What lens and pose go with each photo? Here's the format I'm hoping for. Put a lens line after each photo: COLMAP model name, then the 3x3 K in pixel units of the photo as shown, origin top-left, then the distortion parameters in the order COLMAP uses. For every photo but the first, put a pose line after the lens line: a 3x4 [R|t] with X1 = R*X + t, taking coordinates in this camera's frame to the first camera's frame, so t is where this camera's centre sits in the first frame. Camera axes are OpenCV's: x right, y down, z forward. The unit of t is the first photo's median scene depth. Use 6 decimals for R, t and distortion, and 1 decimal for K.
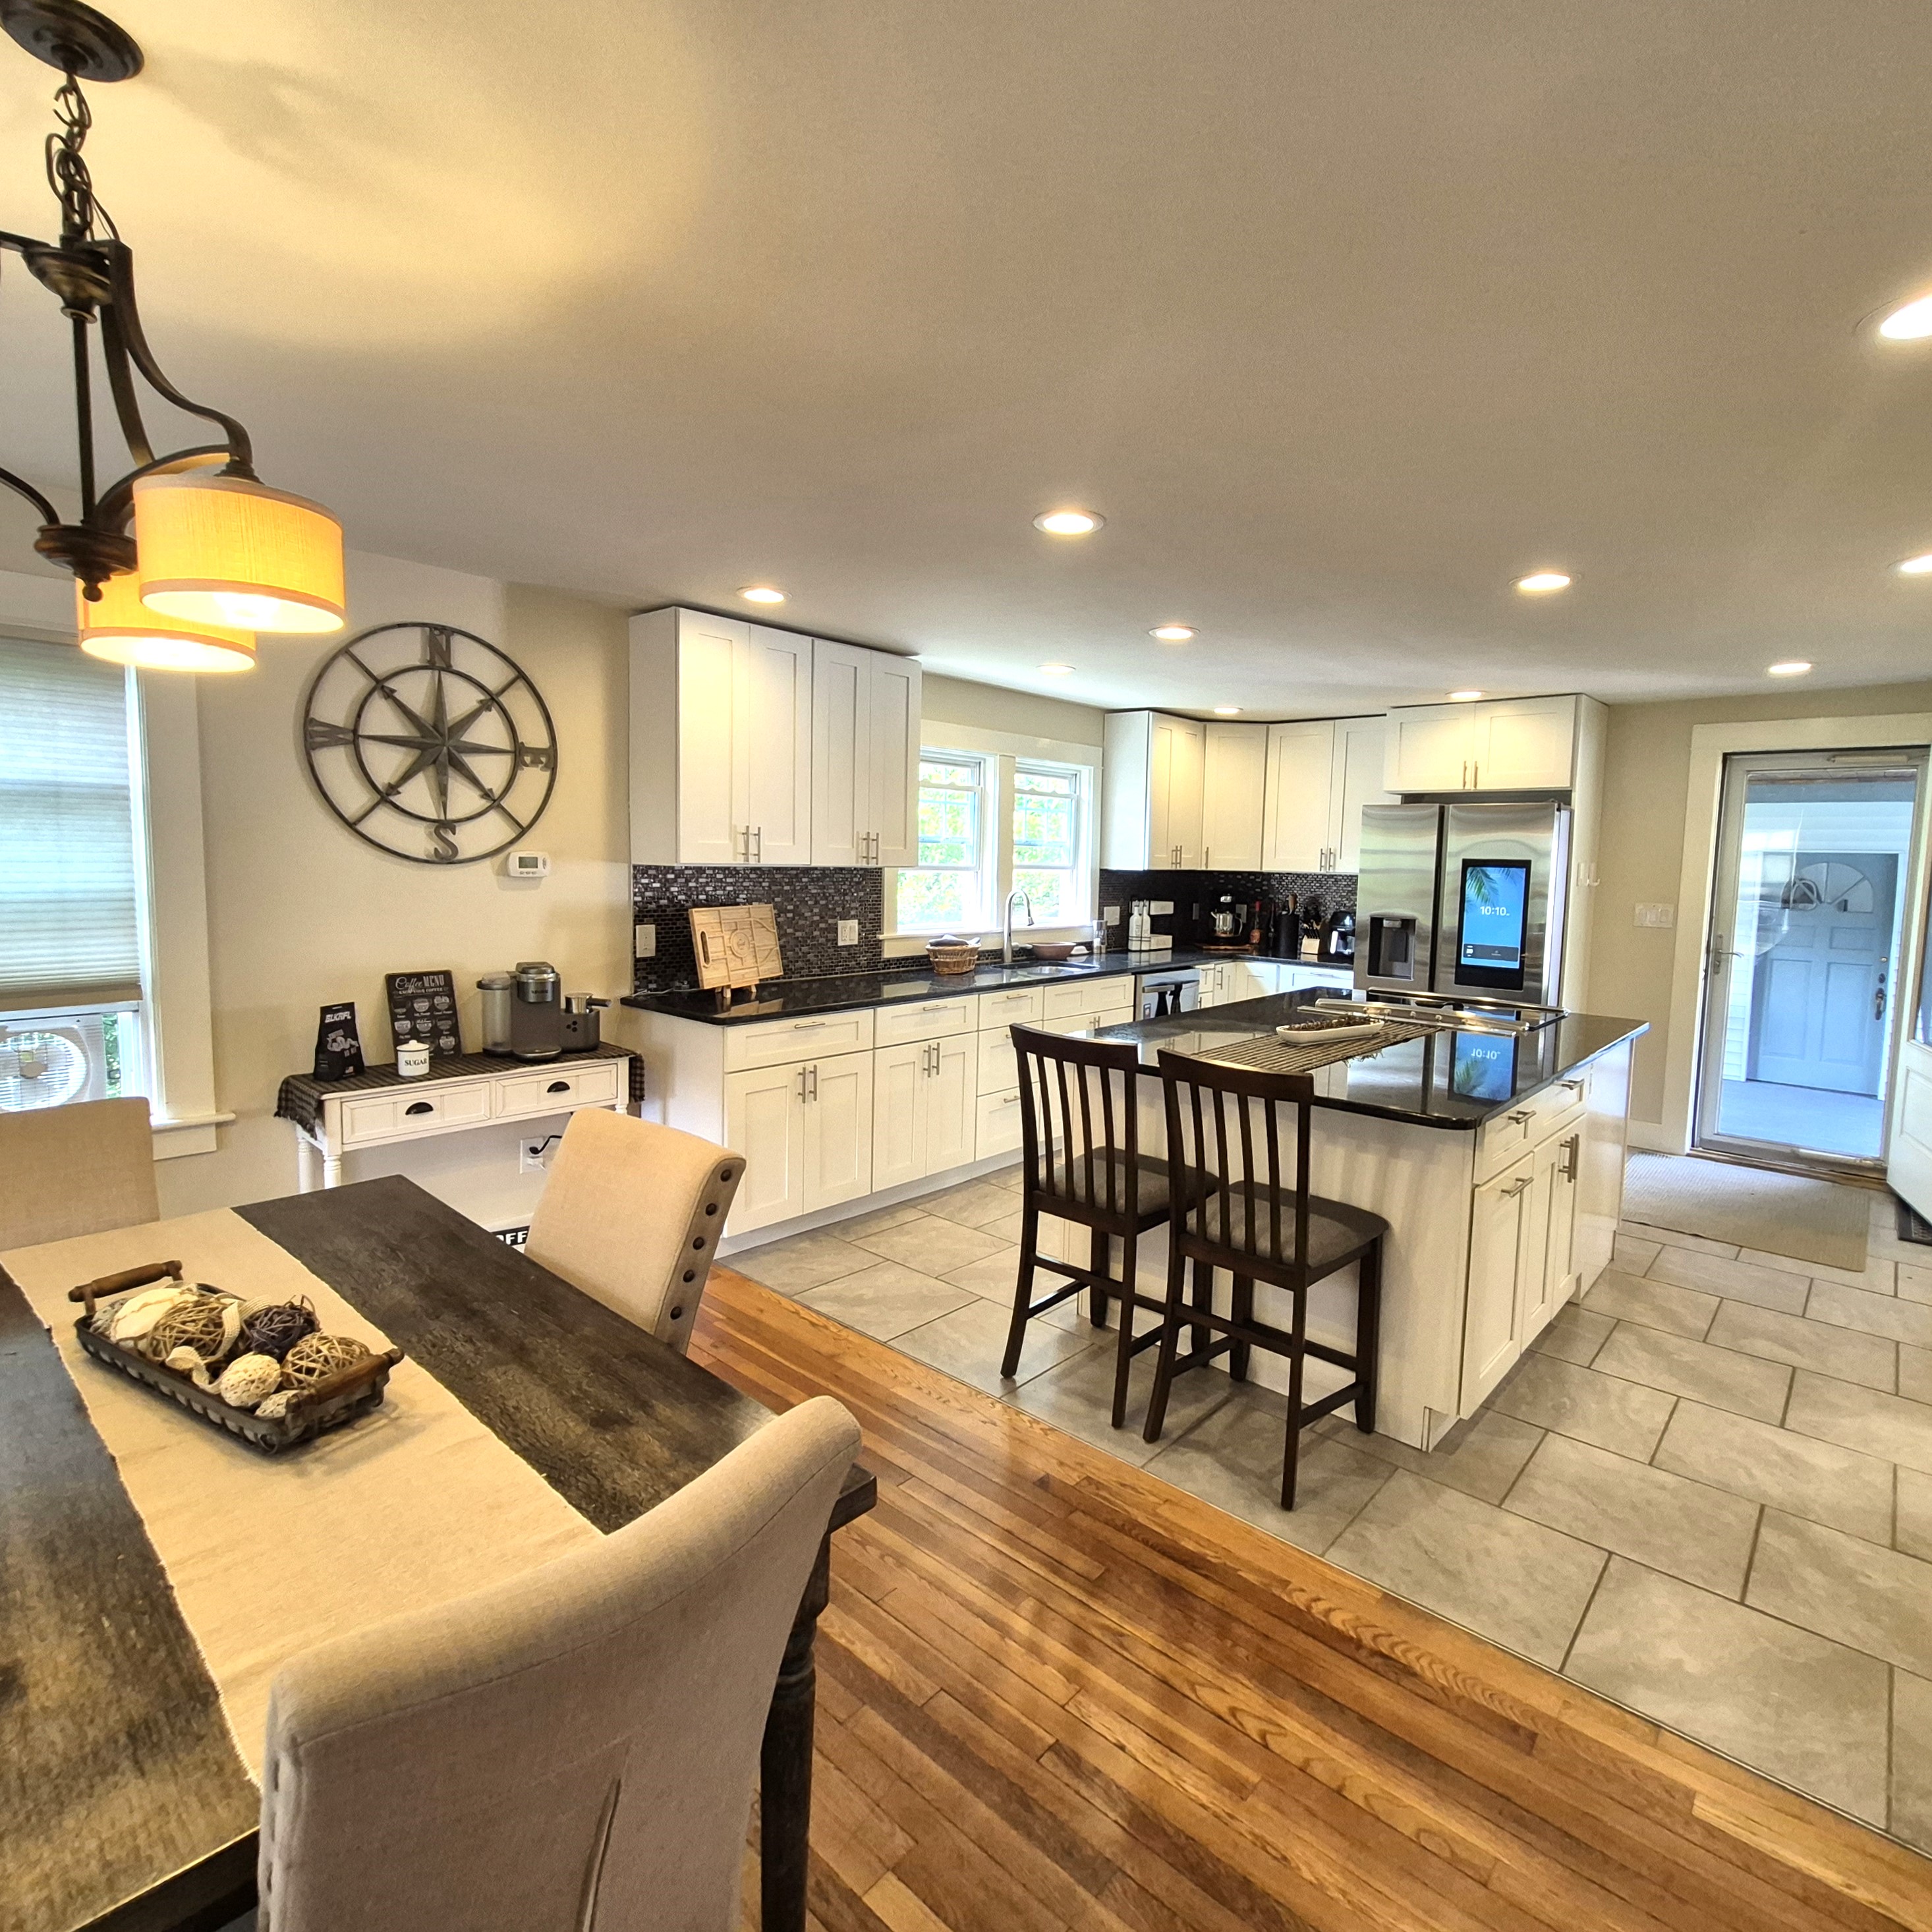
lens RADIAL K [[1042.8, 0, 975.7], [0, 1042.8, 944.6], [0, 0, 1]] dist [0.004143, -0.002649]
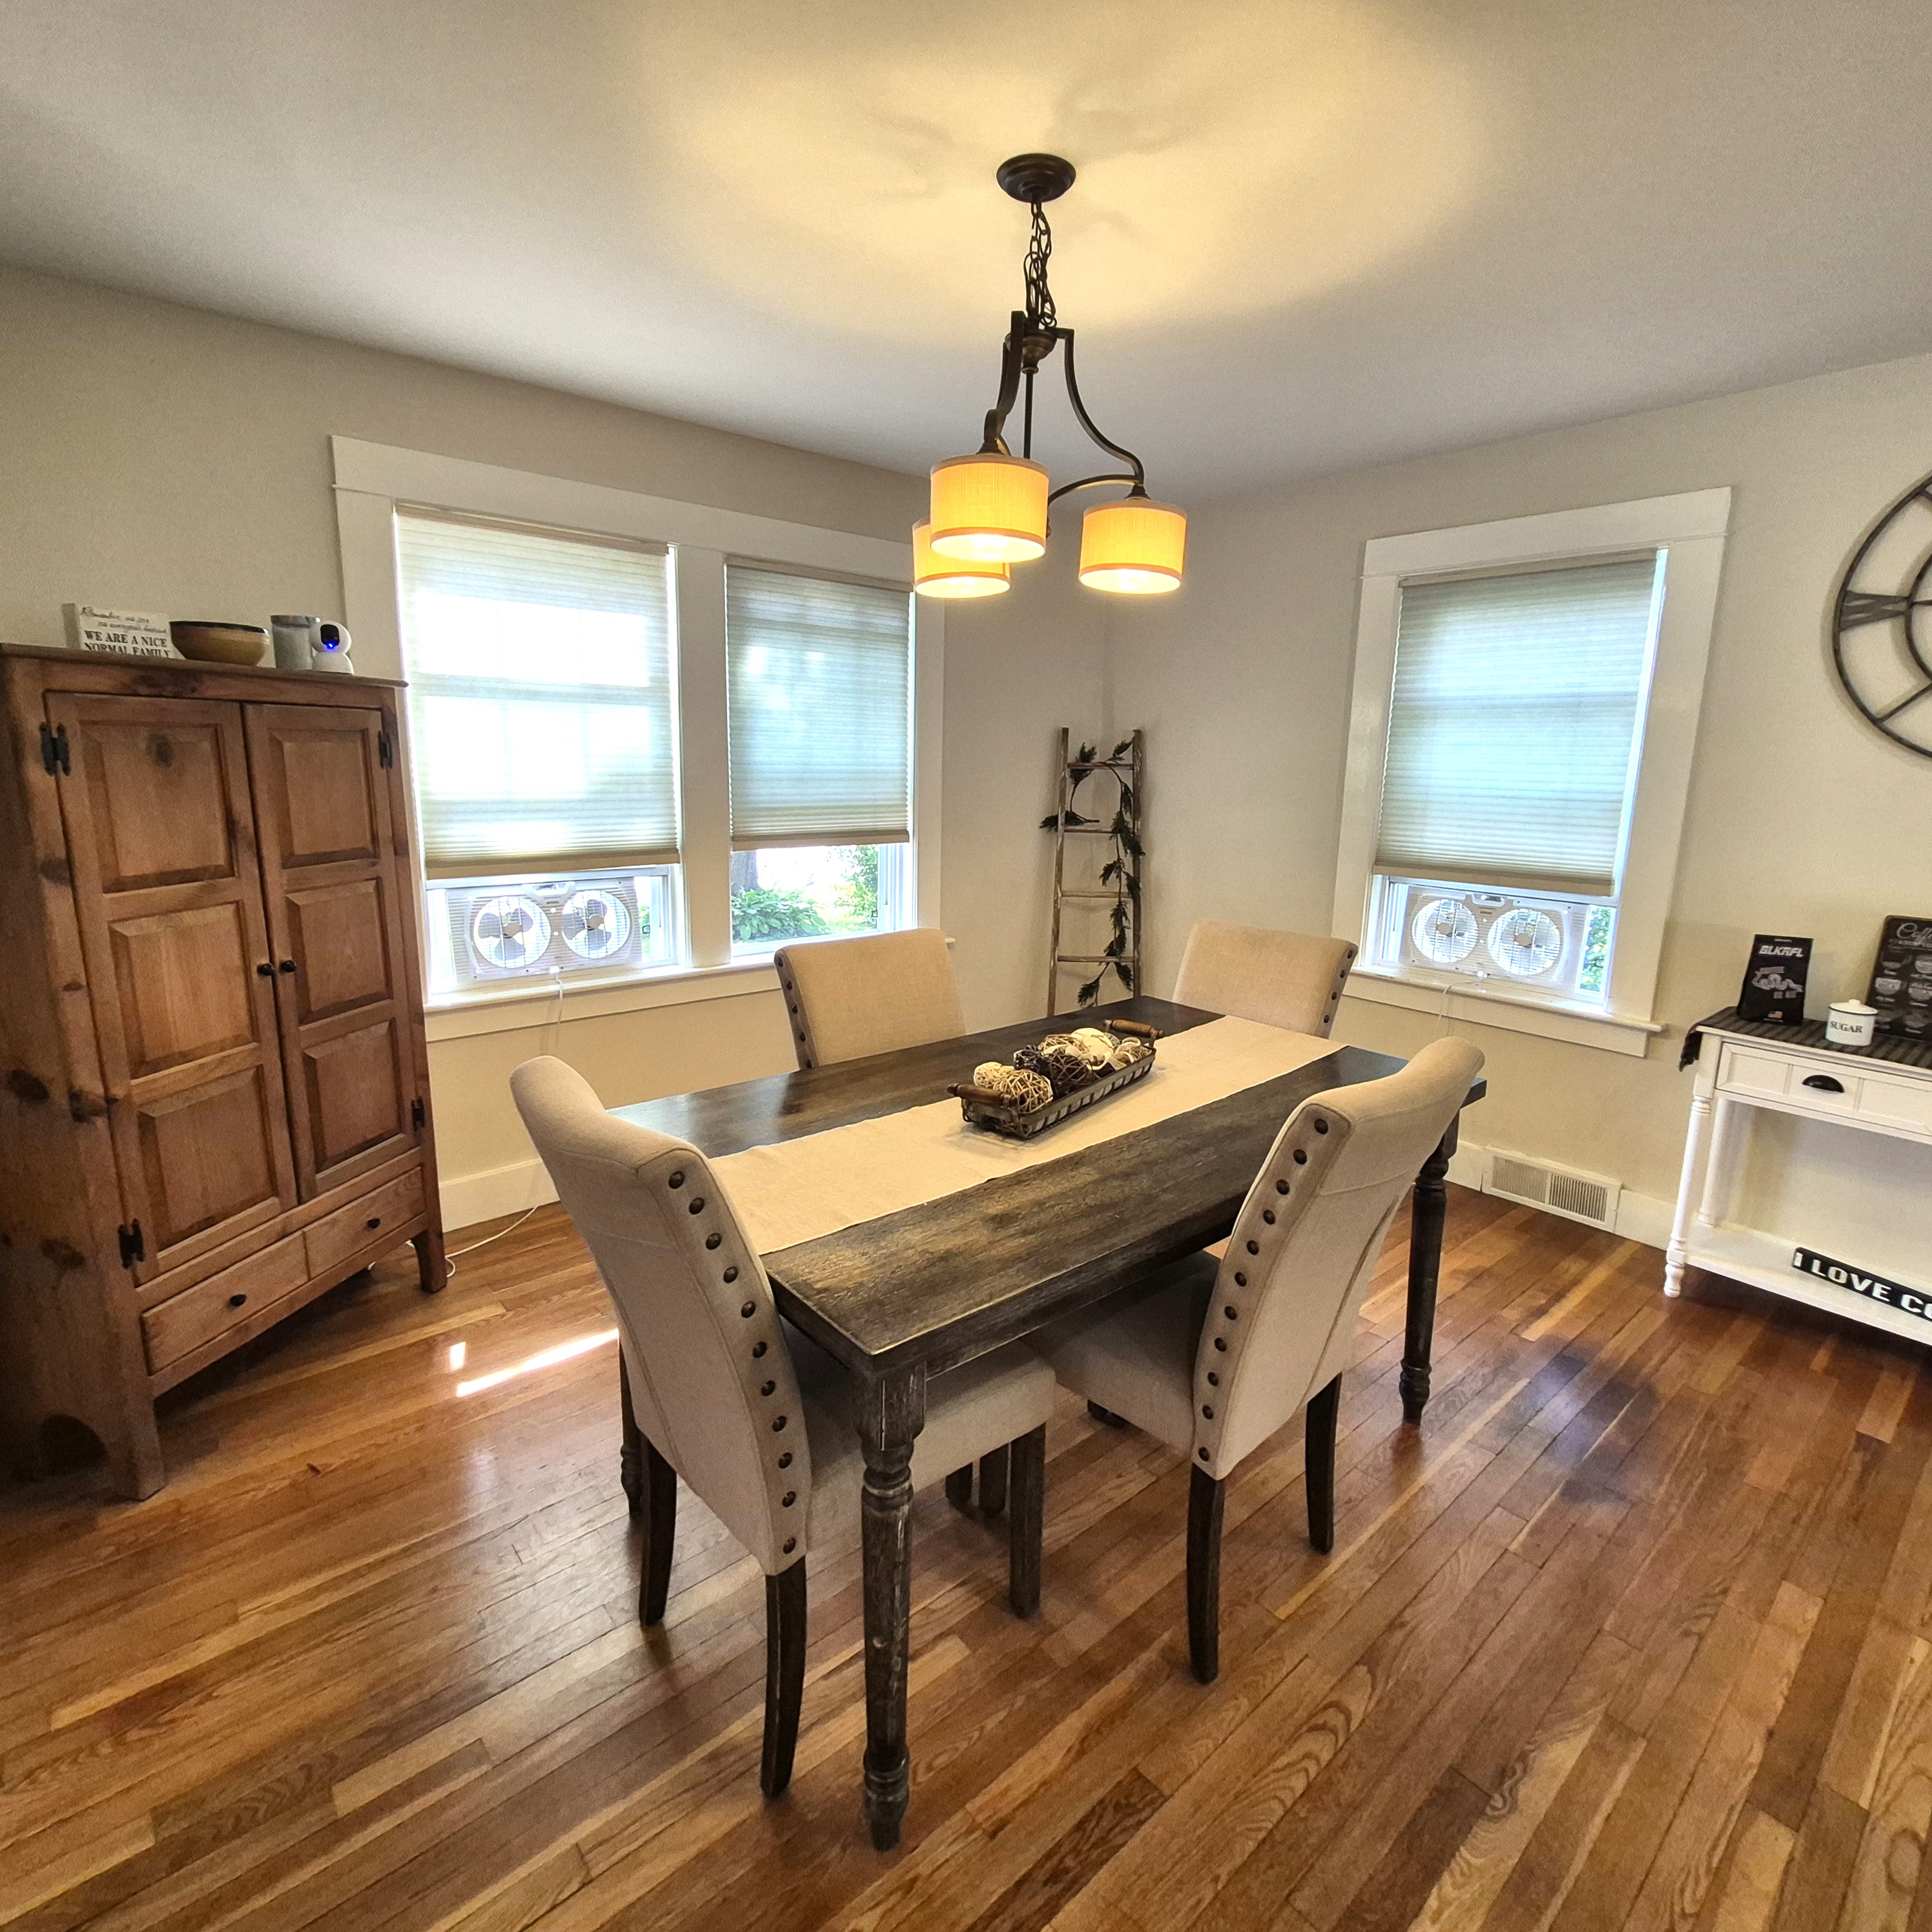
lens RADIAL K [[1010.2, 0, 972.6], [0, 1010.2, 948.5], [0, 0, 1]] dist [0.001335, -0.000962]
pose [[-0.128817, 0.165740, -0.977720, 0.250292], [-0.110273, 0.977426, 0.180218, -0.007804], [0.985518, 0.131031, -0.107633, 0.395408]]
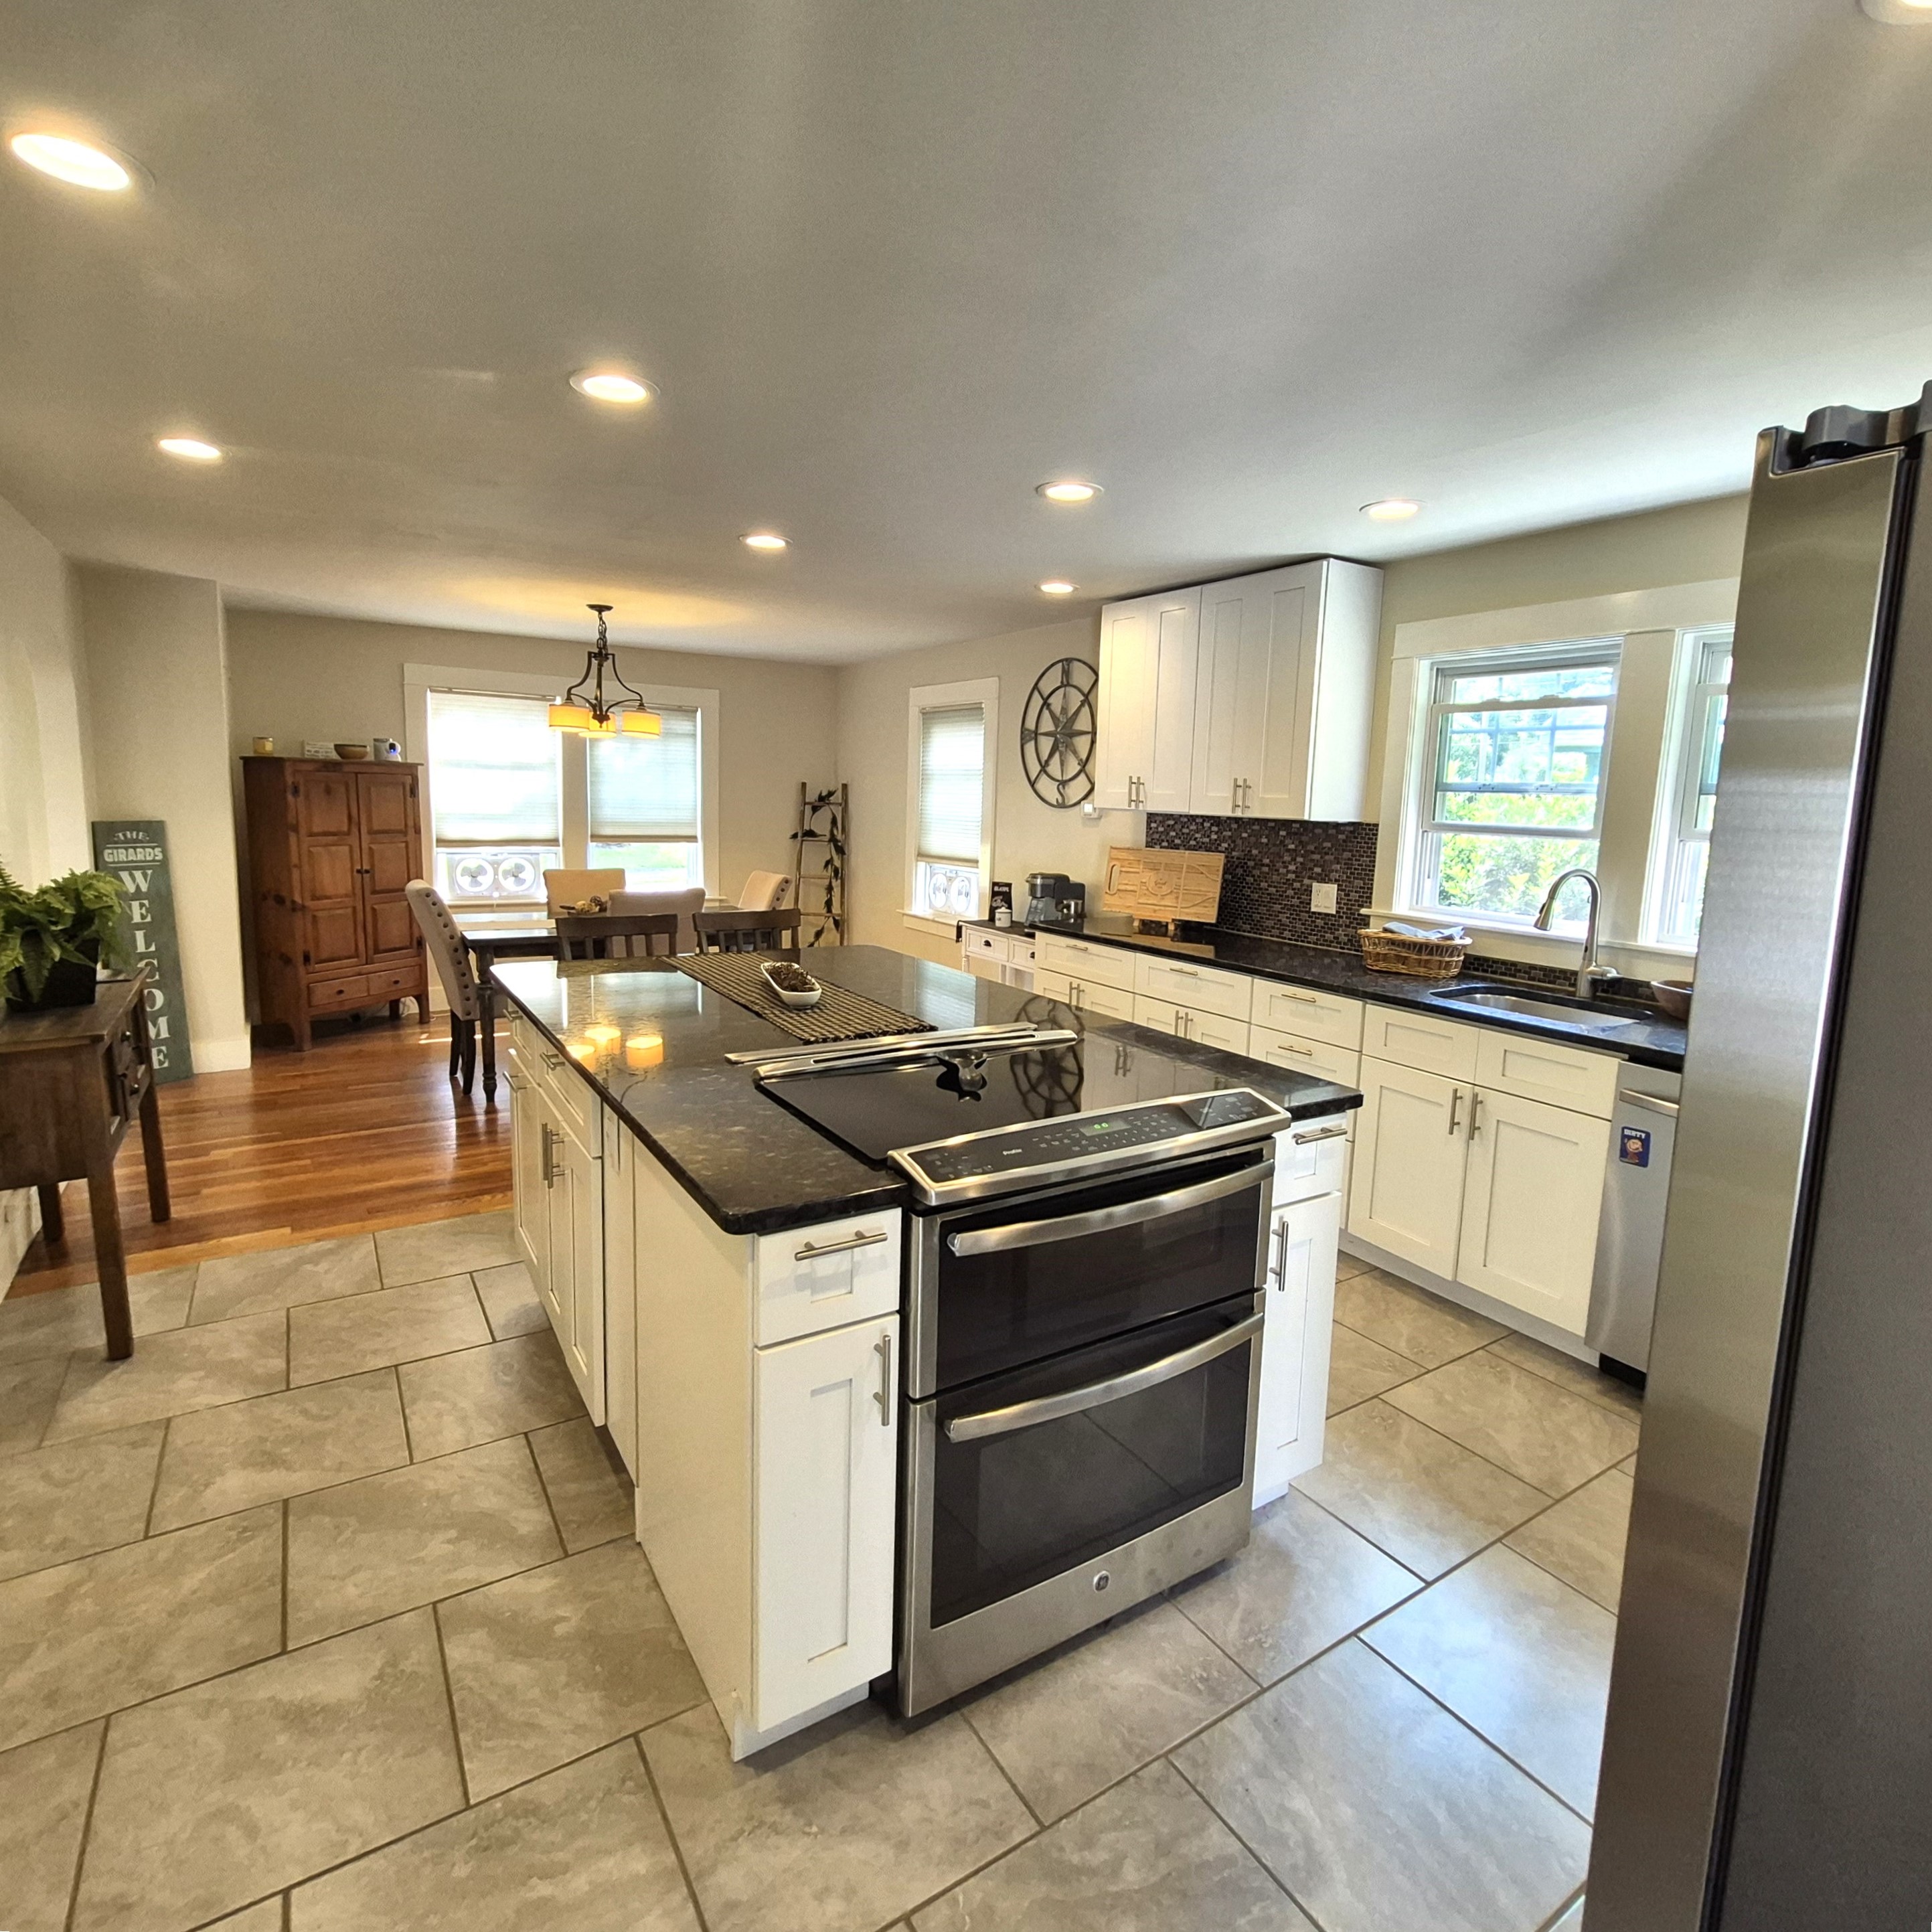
lens RADIAL K [[1042.8, 0, 975.7], [0, 1042.8, 944.6], [0, 0, 1]] dist [0.004143, -0.002649]
pose [[-0.267869, 0.107700, -0.957417, 1.059271], [-0.121130, 0.982083, 0.144365, -0.085614], [0.955811, 0.154643, -0.250023, 1.288901]]
